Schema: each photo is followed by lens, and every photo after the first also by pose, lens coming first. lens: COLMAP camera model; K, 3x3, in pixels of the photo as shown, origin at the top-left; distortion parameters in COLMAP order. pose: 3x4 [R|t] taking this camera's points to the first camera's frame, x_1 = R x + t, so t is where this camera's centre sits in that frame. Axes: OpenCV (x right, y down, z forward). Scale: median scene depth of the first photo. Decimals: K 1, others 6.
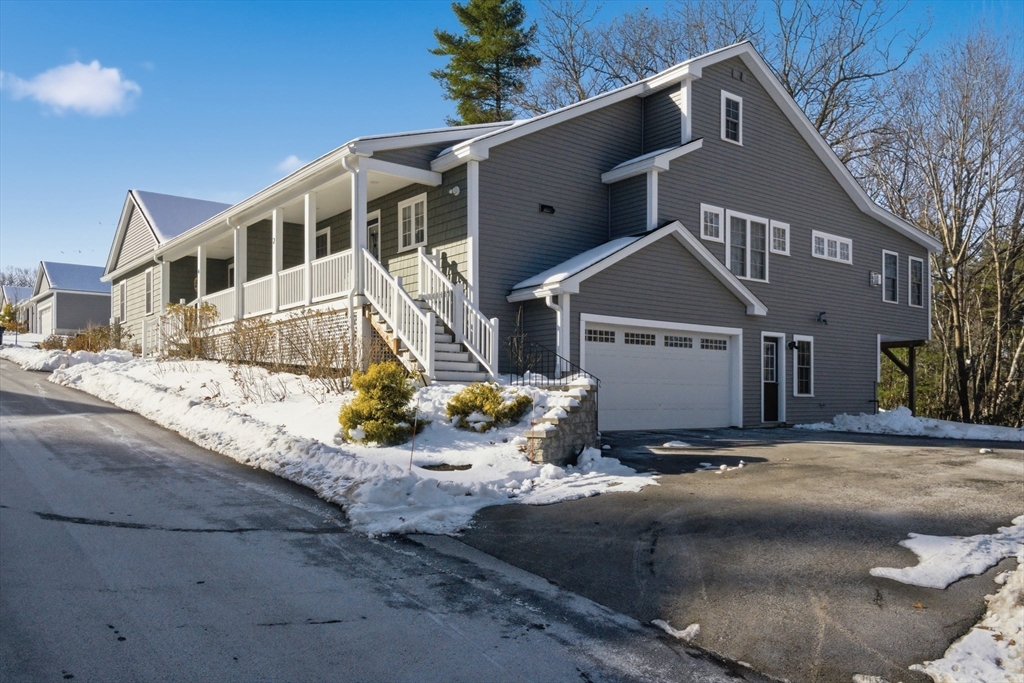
lens RADIAL K [[805.4, 0, 509.4], [0, 805.4, 395.7], [0, 0, 1]] dist [0.003270, 0.002692]
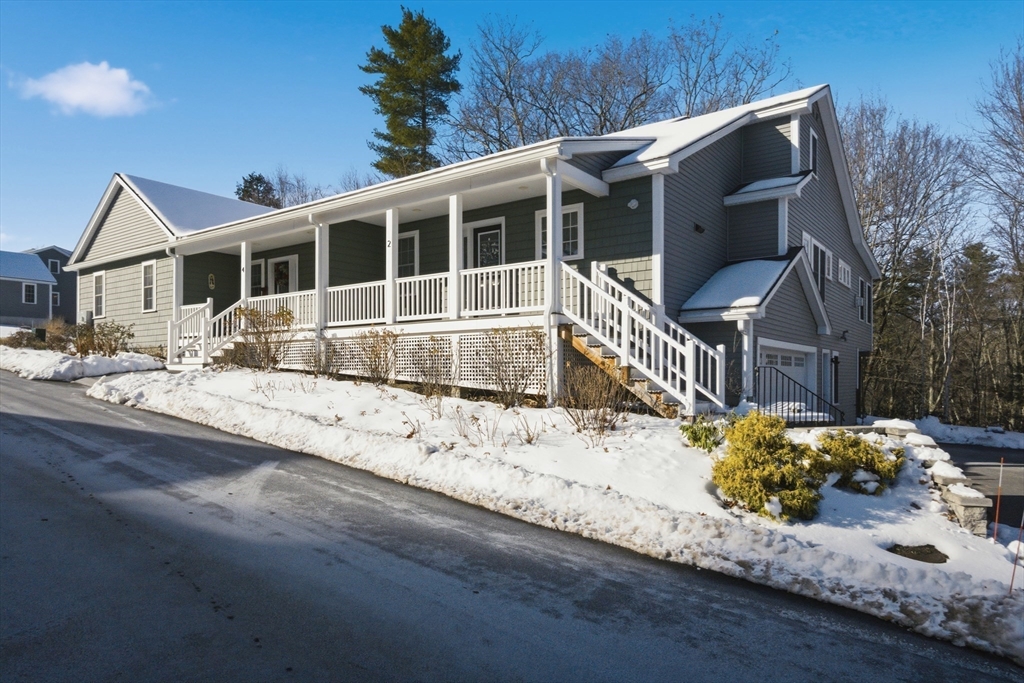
lens RADIAL K [[650.1, 0, 509.9], [0, 650.1, 374.2], [0, 0, 1]] dist [0.004337, 0.000963]
pose [[0.965002, 0.002801, 0.262228, -0.380583], [-0.004216, 0.999979, 0.004834, -0.054017], [-0.262209, -0.005771, 0.964994, 0.281597]]
